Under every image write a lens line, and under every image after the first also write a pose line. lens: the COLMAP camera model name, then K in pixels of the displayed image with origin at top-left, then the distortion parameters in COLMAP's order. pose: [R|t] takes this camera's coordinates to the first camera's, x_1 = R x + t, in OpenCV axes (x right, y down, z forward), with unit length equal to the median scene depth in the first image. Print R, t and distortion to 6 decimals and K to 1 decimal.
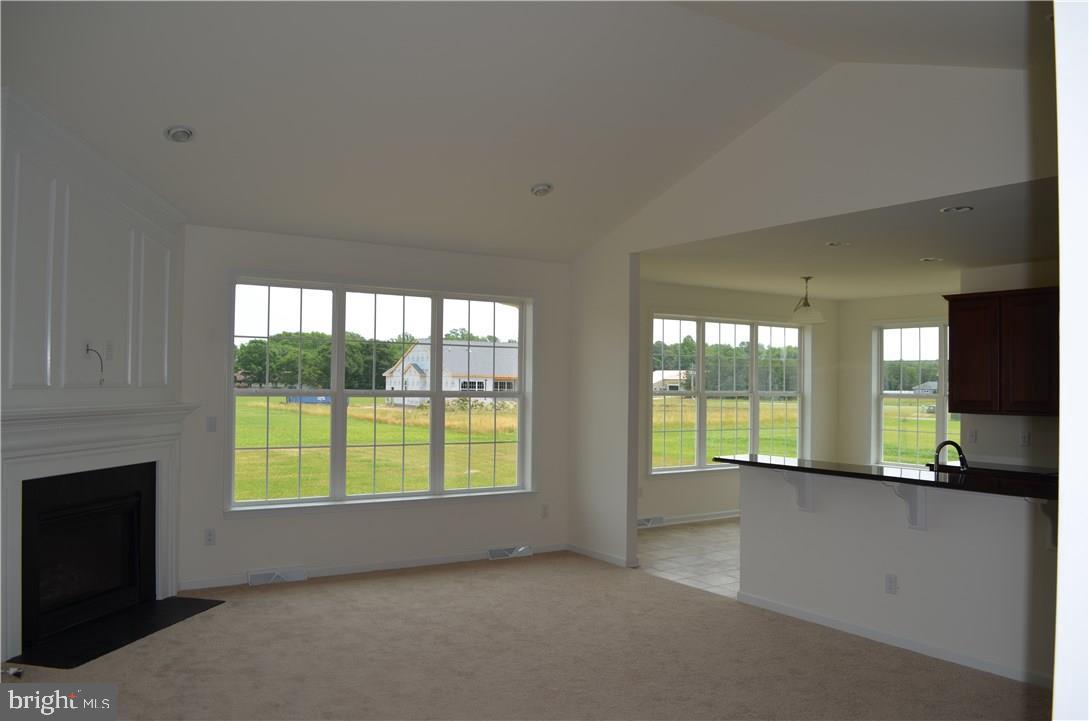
lens RADIAL K [[852.2, 0, 545.5], [0, 852.2, 365.1], [0, 0, 1]] dist [-0.084457, 0.013779]
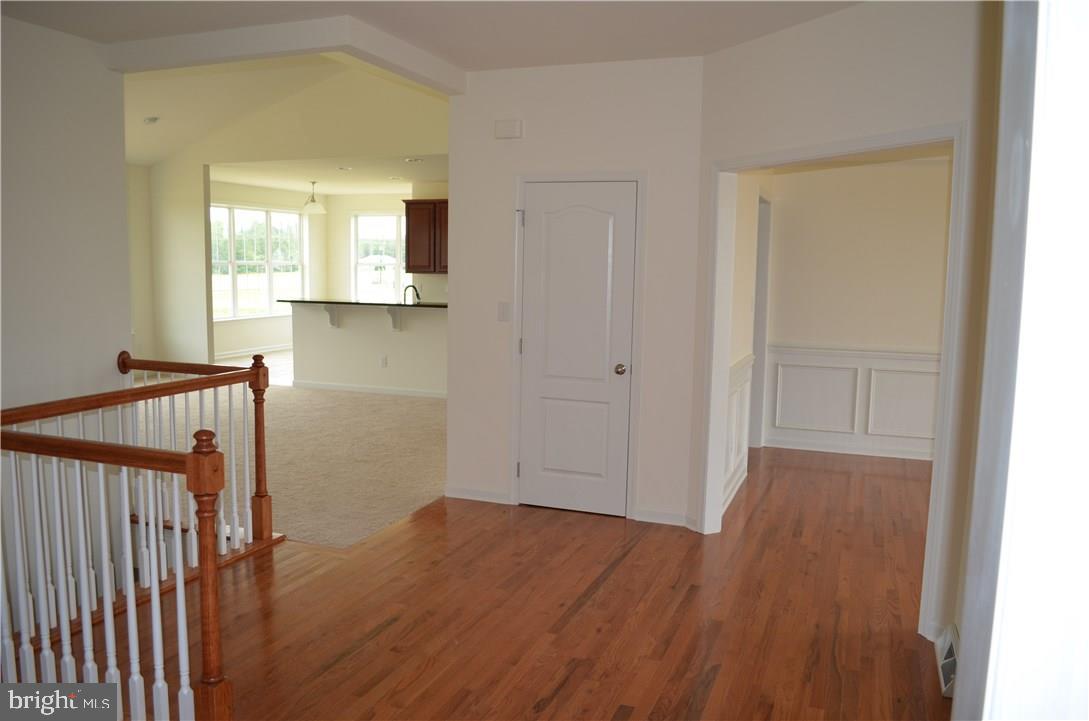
lens RADIAL K [[852.2, 0, 545.5], [0, 852.2, 365.1], [0, 0, 1]] dist [-0.084457, 0.013779]
pose [[0.806143, -0.073337, 0.587158, -0.195816], [-0.013974, 0.989654, 0.142795, -0.003600], [-0.591556, -0.123318, 0.796778, -0.346697]]
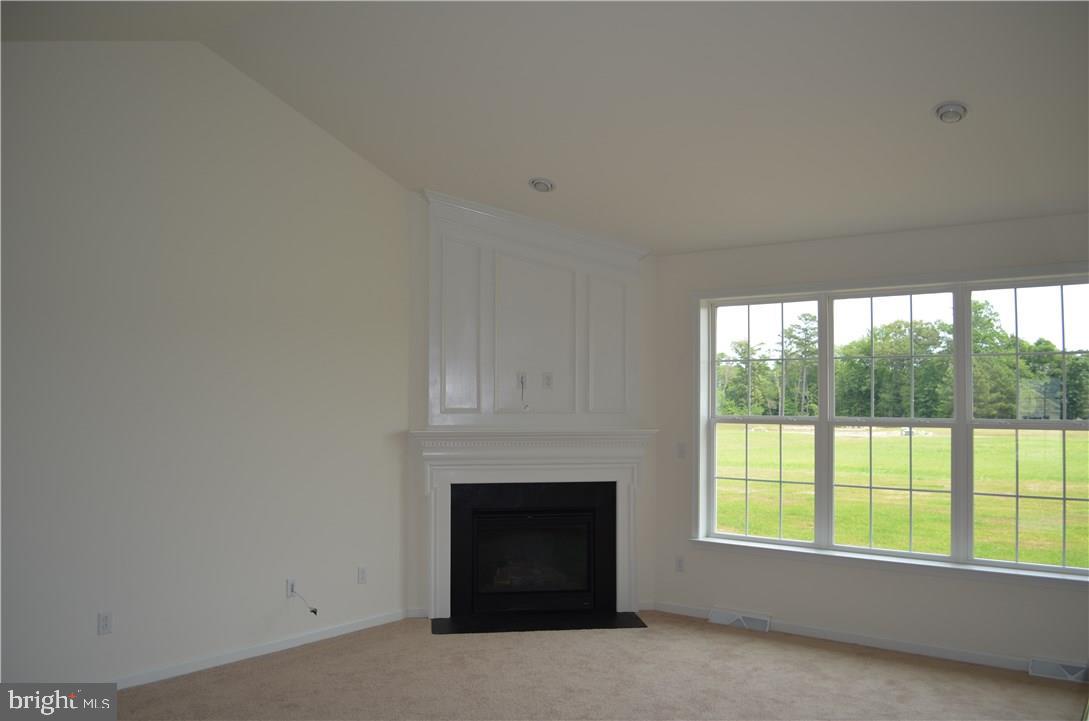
lens RADIAL K [[907.2, 0, 547.3], [0, 907.2, 354.7], [0, 0, 1]] dist [0.000970, 0.002180]
pose [[0.359087, -0.059949, -0.931377, 0.660993], [0.014905, 0.998176, -0.058502, 0.021183], [0.933185, 0.007125, 0.359325, 0.549019]]
